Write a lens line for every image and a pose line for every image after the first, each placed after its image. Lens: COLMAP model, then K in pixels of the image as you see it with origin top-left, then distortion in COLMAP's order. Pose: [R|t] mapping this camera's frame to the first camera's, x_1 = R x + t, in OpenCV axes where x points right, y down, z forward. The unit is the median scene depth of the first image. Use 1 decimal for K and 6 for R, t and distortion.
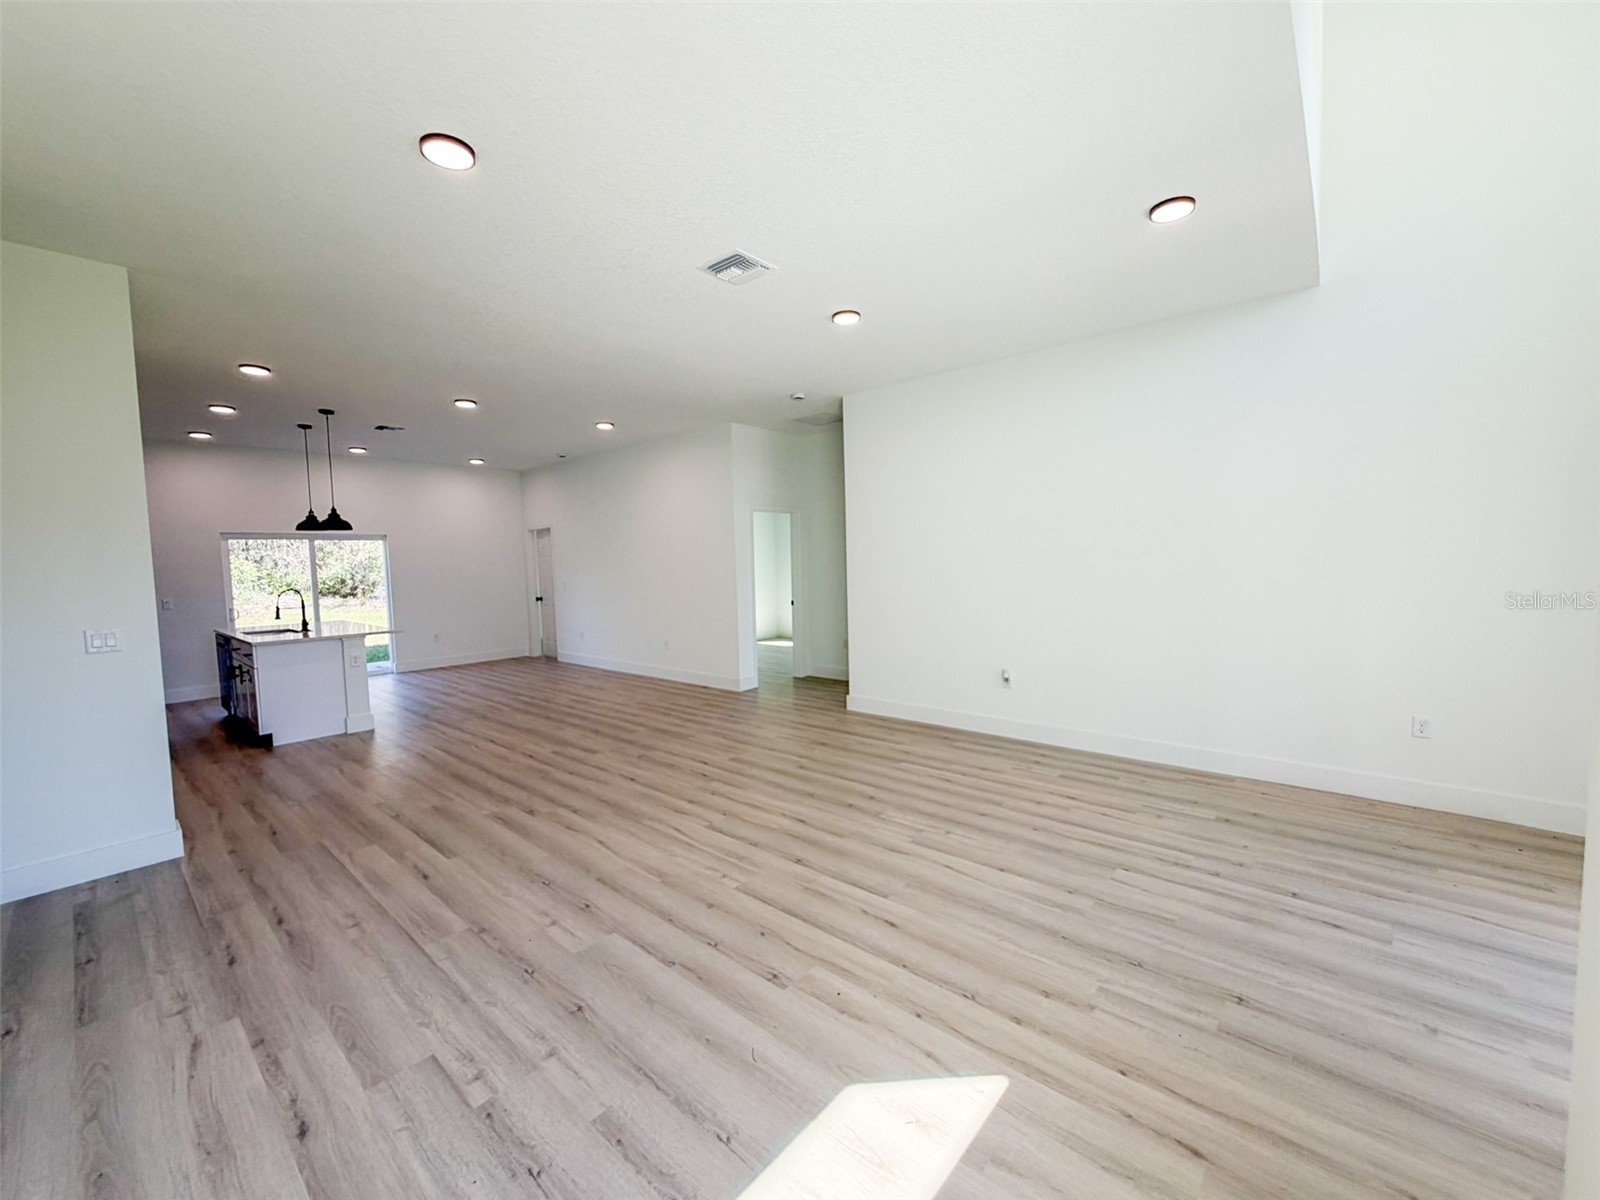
lens RADIAL K [[634.5, 0, 800.0], [0, 634.5, 600.0], [0, 0, 1]] dist [-0.001051, 0.000136]
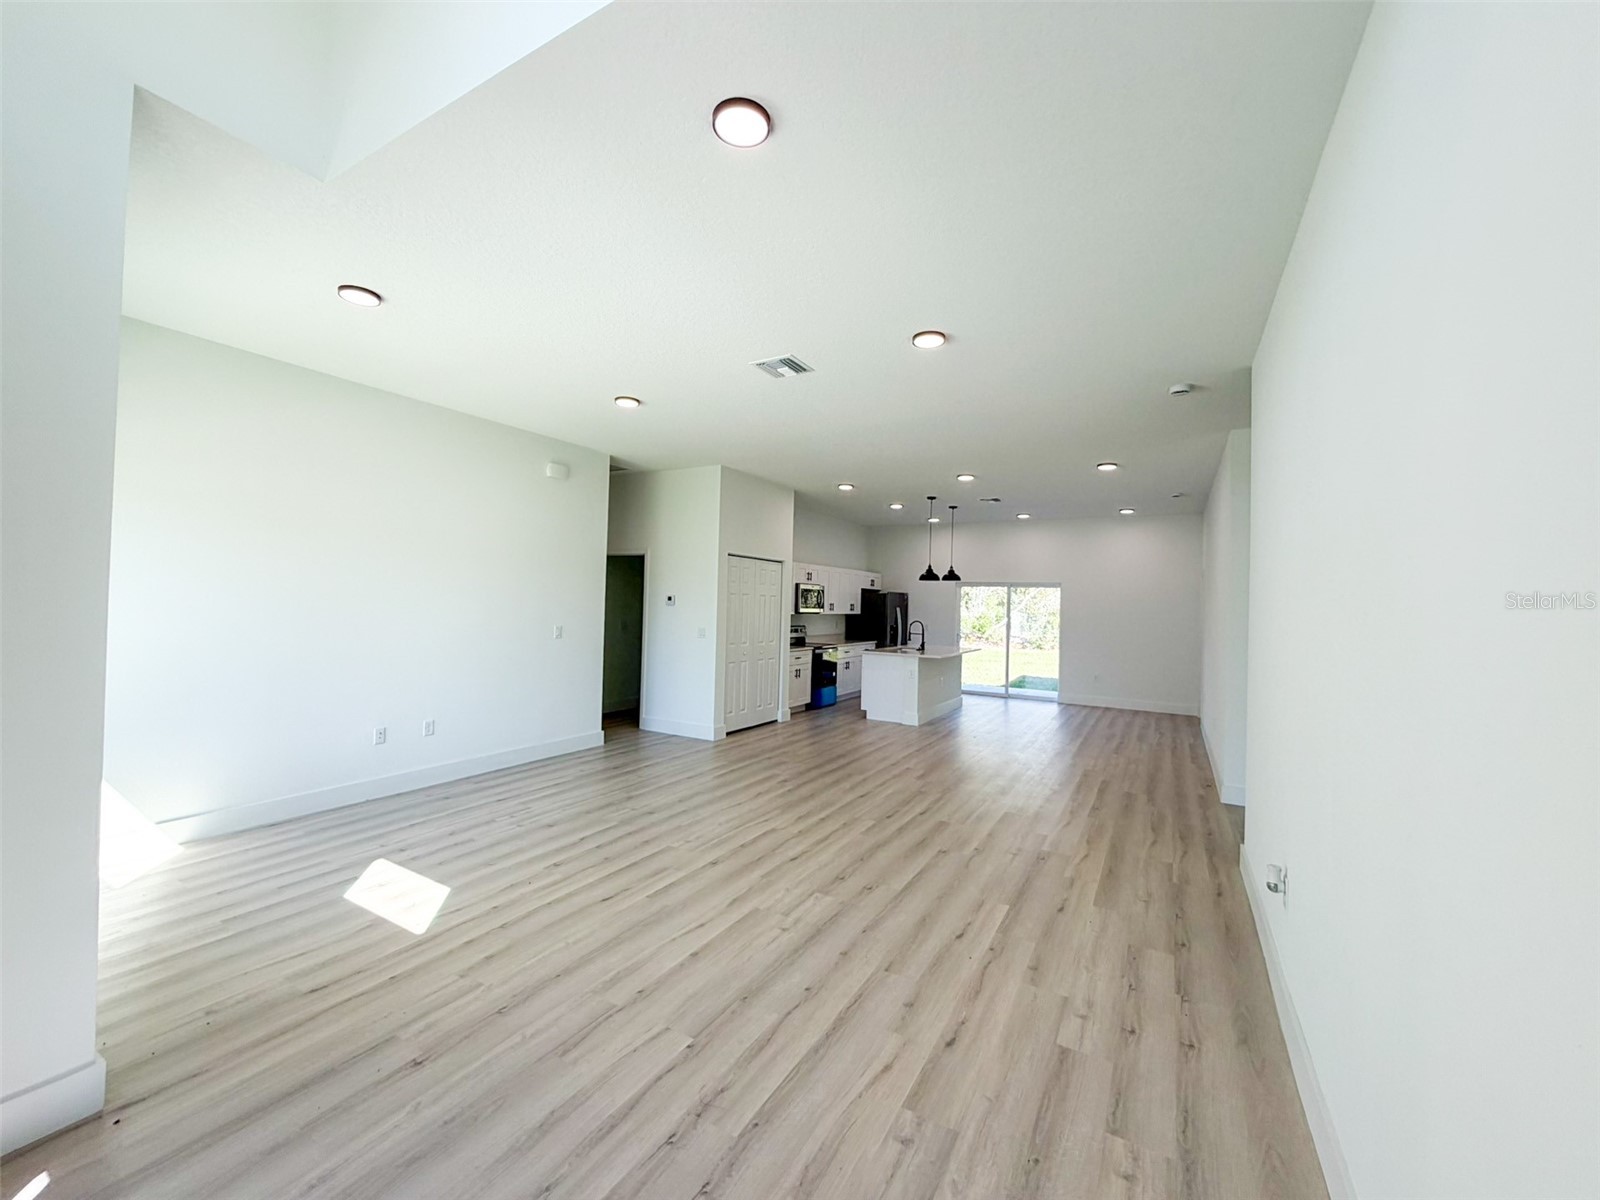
lens RADIAL K [[641.3, 0, 797.5], [0, 641.3, 600.0], [0, 0, 1]] dist [-0.000940, 0.000183]
pose [[0.196077, 0.025268, -0.980263, 1.196098], [-0.095982, 0.995362, 0.006459, -0.094240], [0.975880, 0.092821, 0.197593, 0.892186]]
